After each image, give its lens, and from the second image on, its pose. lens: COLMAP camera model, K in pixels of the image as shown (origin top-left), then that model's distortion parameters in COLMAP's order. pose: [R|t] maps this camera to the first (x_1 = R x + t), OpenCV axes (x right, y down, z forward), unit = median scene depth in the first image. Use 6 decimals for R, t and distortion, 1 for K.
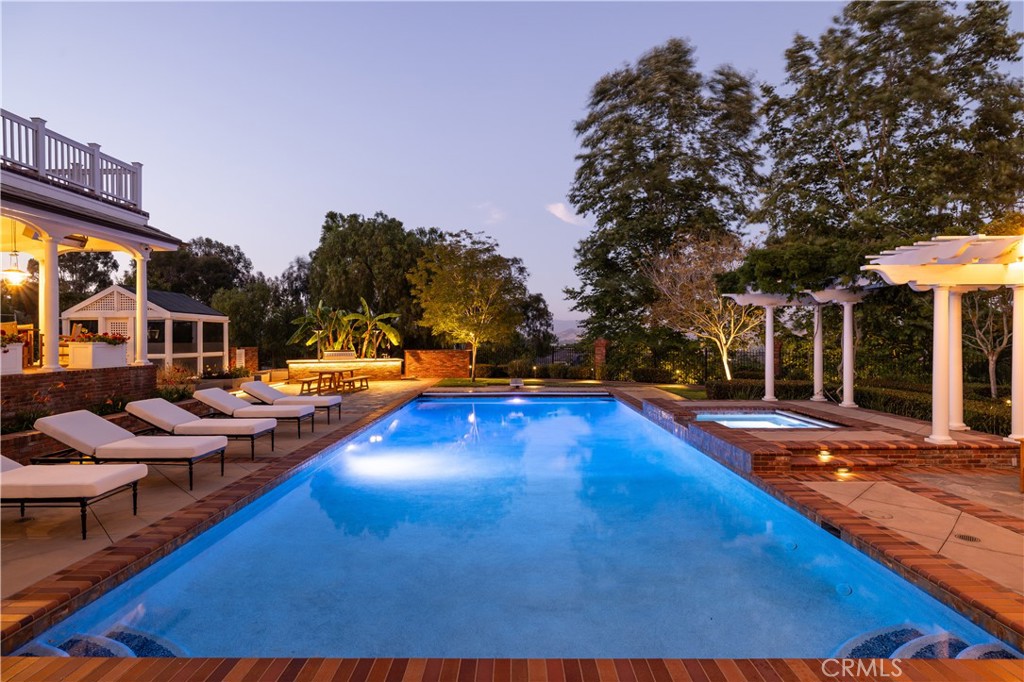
lens RADIAL K [[555.8, 0, 512.0], [0, 555.8, 341.0], [0, 0, 1]] dist [-0.001183, -0.000116]
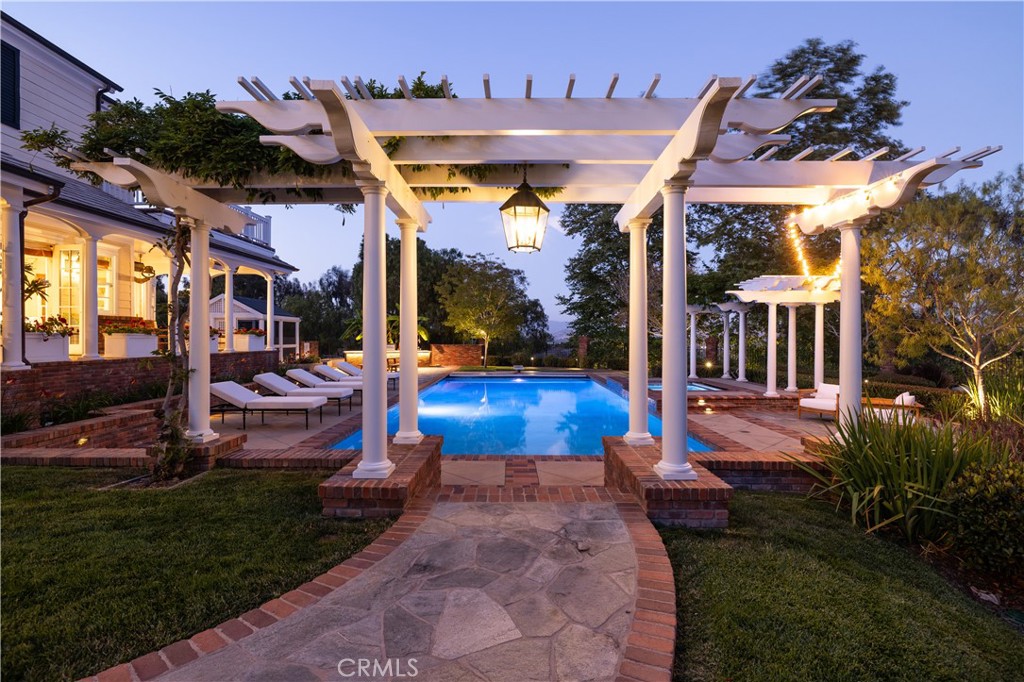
lens RADIAL K [[506.2, 0, 512.0], [0, 506.2, 341.0], [0, 0, 1]] dist [0.000642, 0.000023]
pose [[0.999984, 0.005528, -0.000948, -0.005319], [-0.005527, 0.999983, 0.001896, 0.005634], [0.000958, -0.001891, 0.999998, -0.175659]]
